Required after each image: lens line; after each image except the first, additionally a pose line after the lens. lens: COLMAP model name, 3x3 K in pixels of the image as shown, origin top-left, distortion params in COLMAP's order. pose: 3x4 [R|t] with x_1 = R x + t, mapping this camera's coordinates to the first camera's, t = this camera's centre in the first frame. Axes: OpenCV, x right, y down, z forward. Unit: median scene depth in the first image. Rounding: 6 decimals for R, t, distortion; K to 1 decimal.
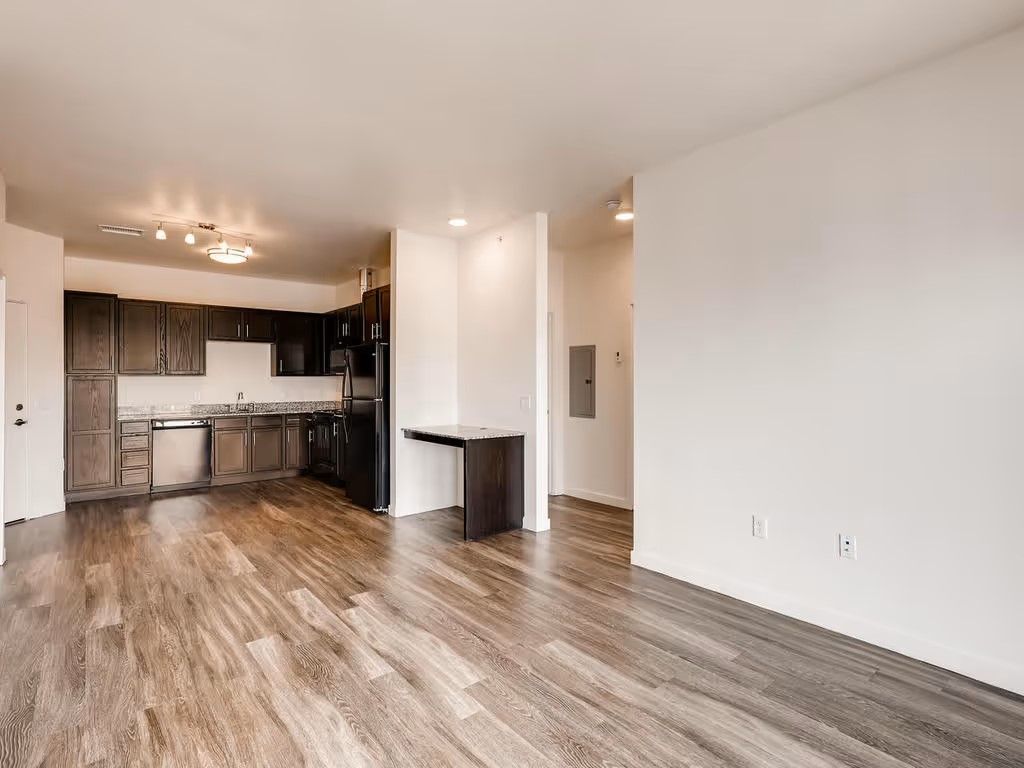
lens RADIAL K [[525.8, 0, 512.3], [0, 525.8, 380.6], [0, 0, 1]] dist [0.002356, 0.000749]
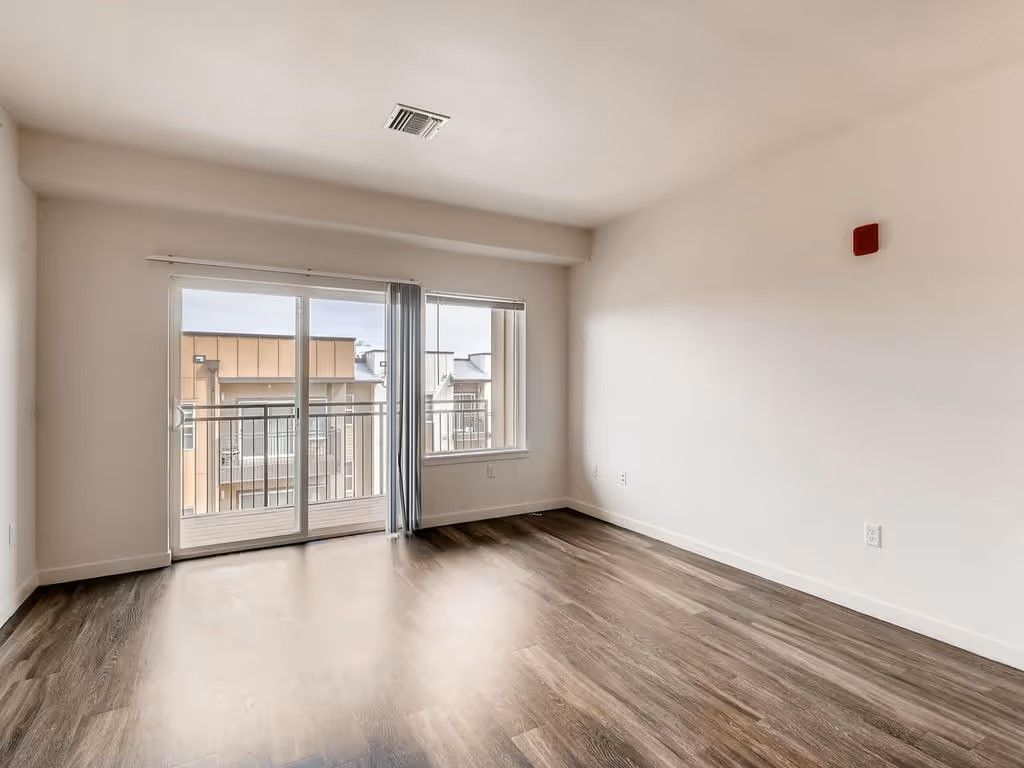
lens RADIAL K [[525.8, 0, 513.0], [0, 525.8, 379.8], [0, 0, 1]] dist [0.002356, 0.000749]
pose [[-0.985621, 0.004361, 0.168913, -0.400188], [0.004586, 0.999989, 0.000940, -0.002366], [-0.168907, 0.001701, -0.985631, 1.963524]]
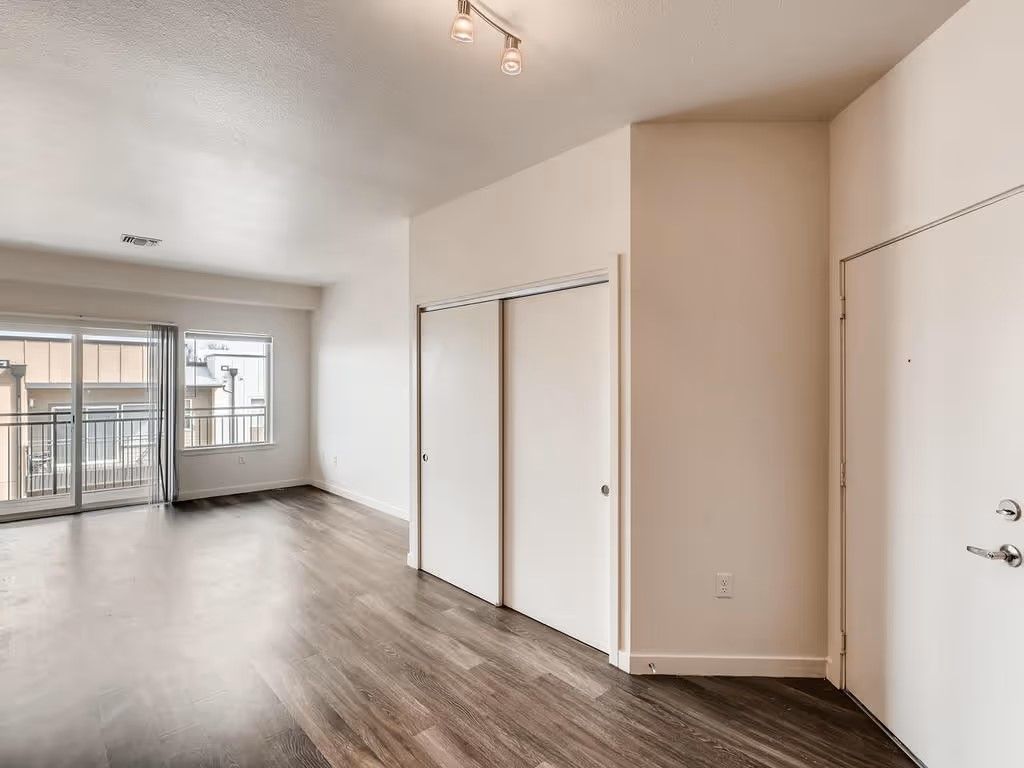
lens RADIAL K [[525.8, 0, 510.4], [0, 525.8, 386.1], [0, 0, 1]] dist [0.002356, 0.000749]
pose [[-0.998631, 0.001851, -0.052275, -1.374889], [0.001319, 0.999947, 0.010201, -0.074059], [0.052291, 0.010118, -0.998581, 2.978693]]
